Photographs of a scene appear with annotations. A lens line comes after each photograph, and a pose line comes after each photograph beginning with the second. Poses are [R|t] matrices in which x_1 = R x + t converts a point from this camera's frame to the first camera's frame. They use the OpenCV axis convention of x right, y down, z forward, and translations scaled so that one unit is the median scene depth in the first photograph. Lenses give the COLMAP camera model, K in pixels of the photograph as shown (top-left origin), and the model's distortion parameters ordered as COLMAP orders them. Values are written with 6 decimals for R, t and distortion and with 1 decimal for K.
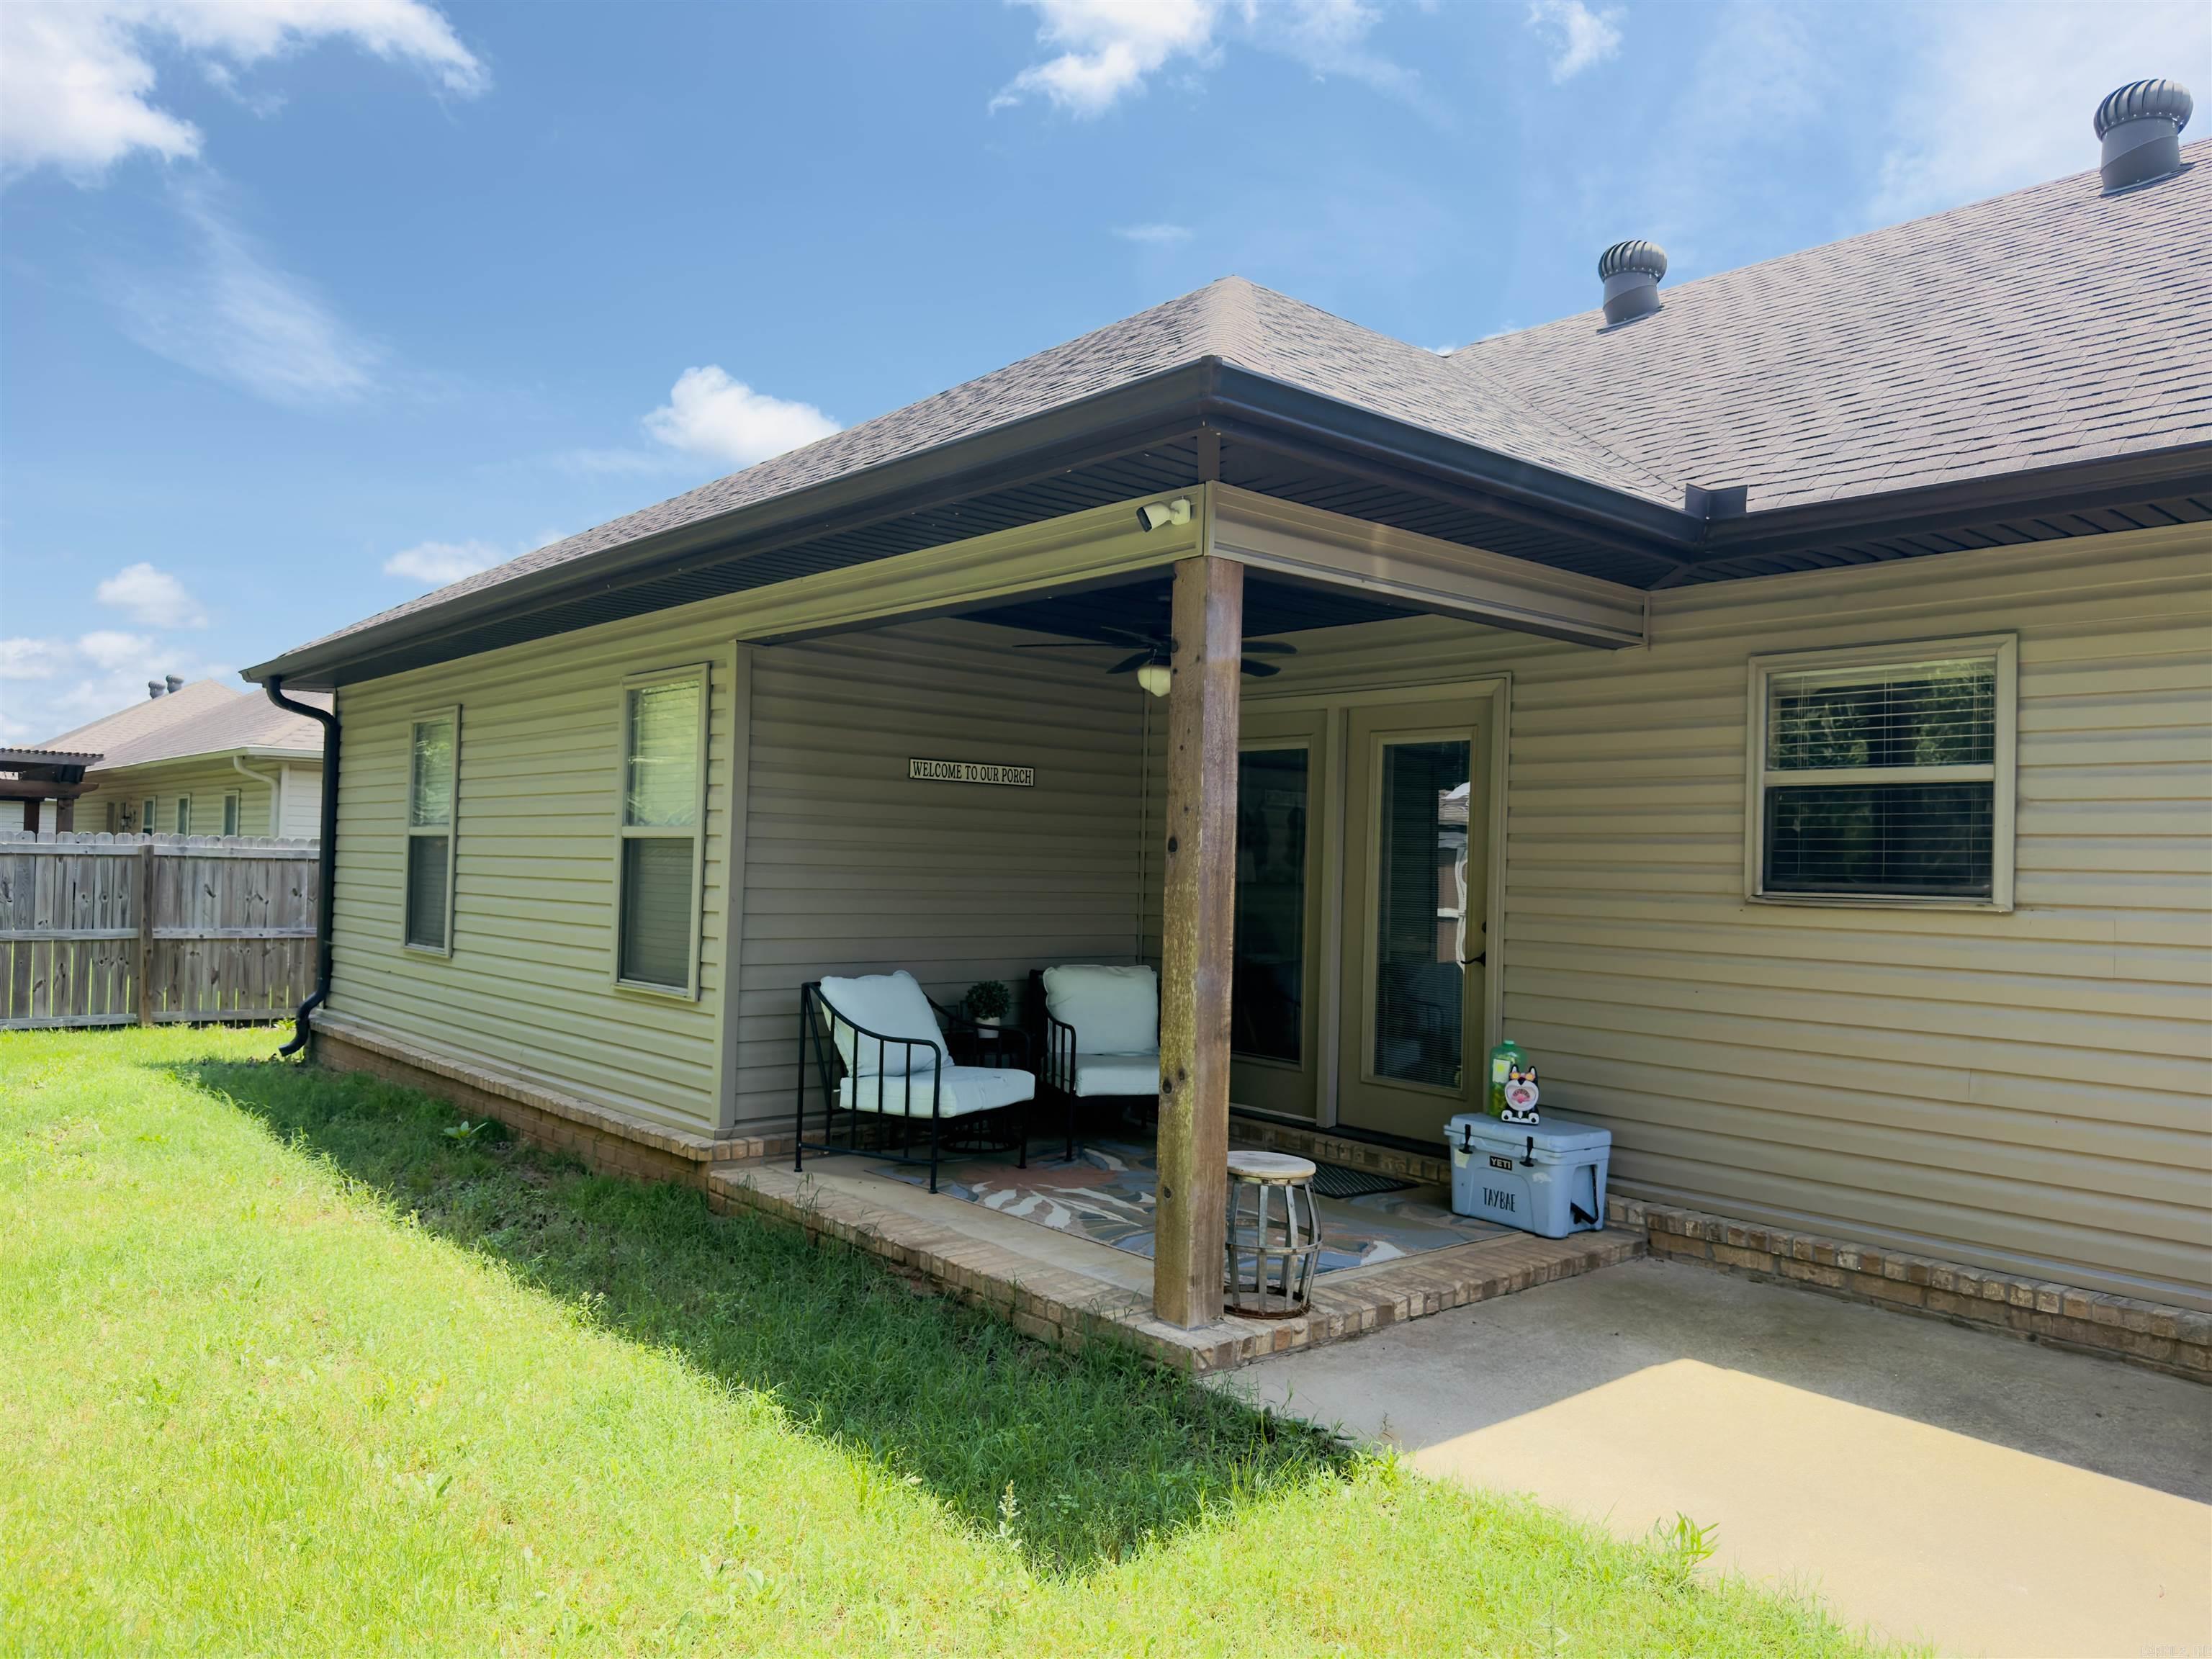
lens RADIAL K [[1552.4, 0, 1115.3], [0, 1552.4, 830.4], [0, 0, 1]] dist [0.184986, -0.402295]
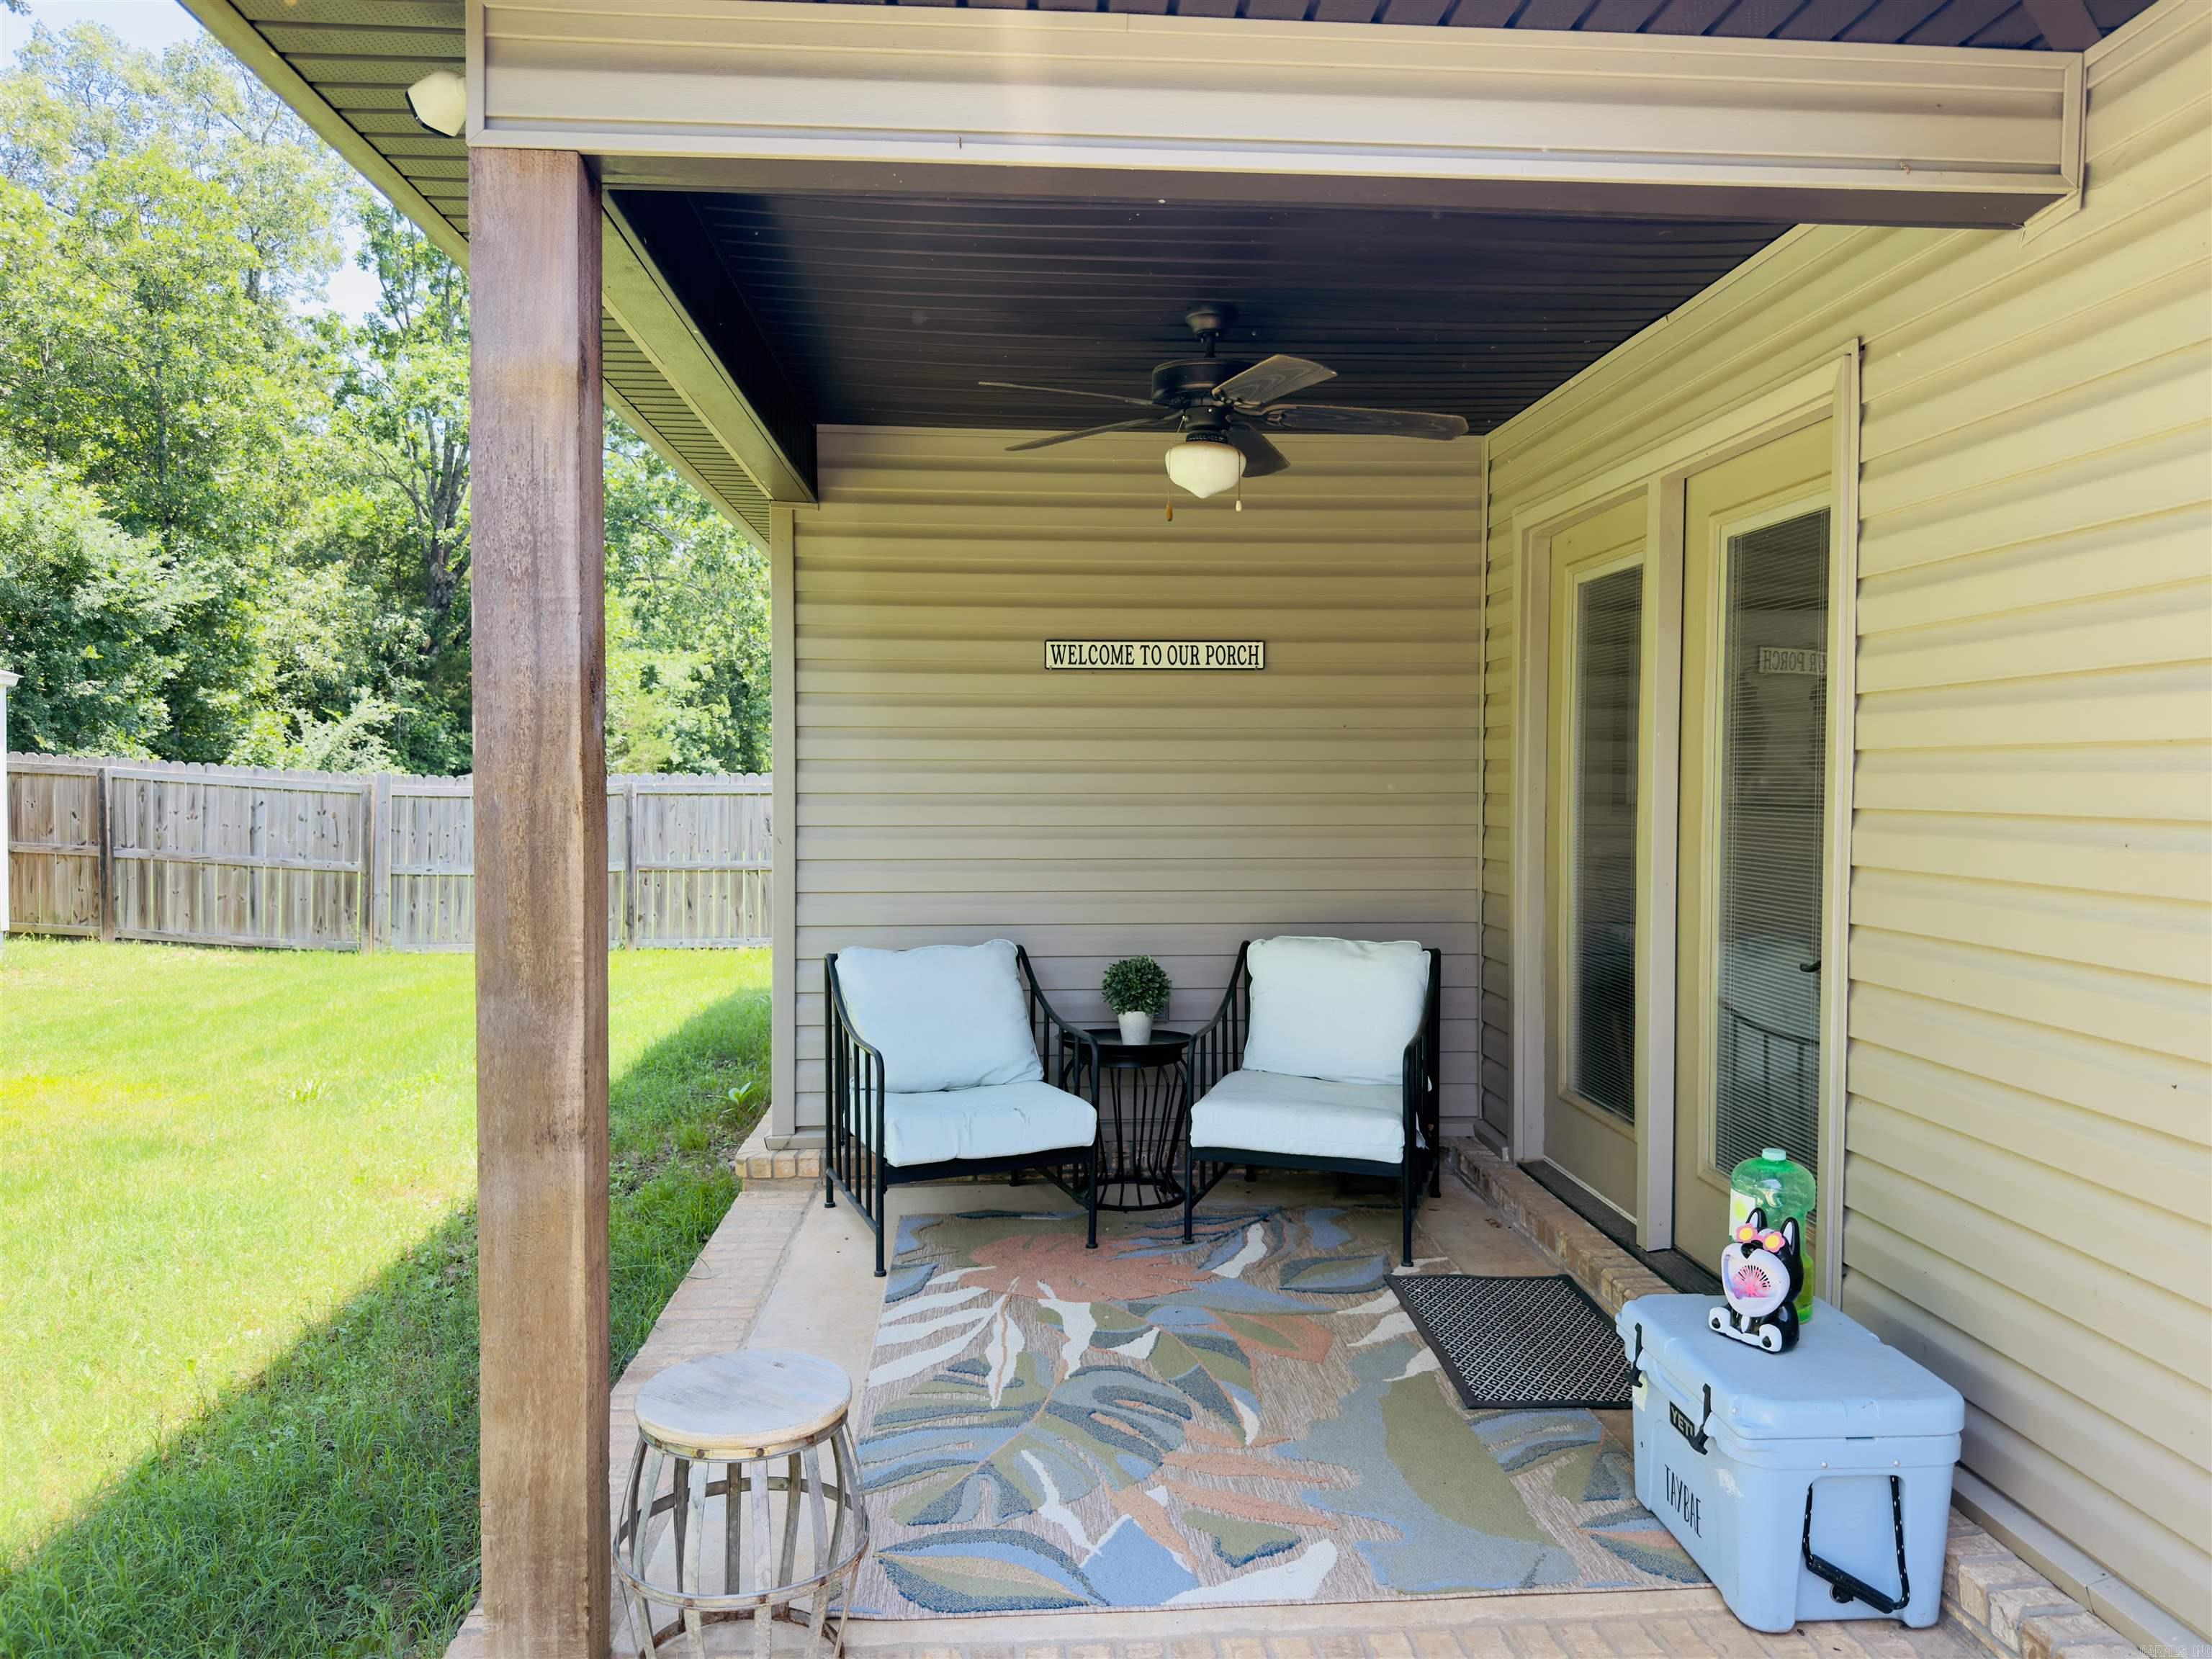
lens RADIAL K [[1552.4, 0, 1106.0], [0, 1552.4, 829.5], [0, 0, 1]] dist [0.114469, -0.154434]
pose [[0.798086, -0.007792, -0.602494, 0.363668], [0.036927, 0.998669, 0.036000, 0.017344], [0.601412, -0.050980, 0.797311, 0.513591]]
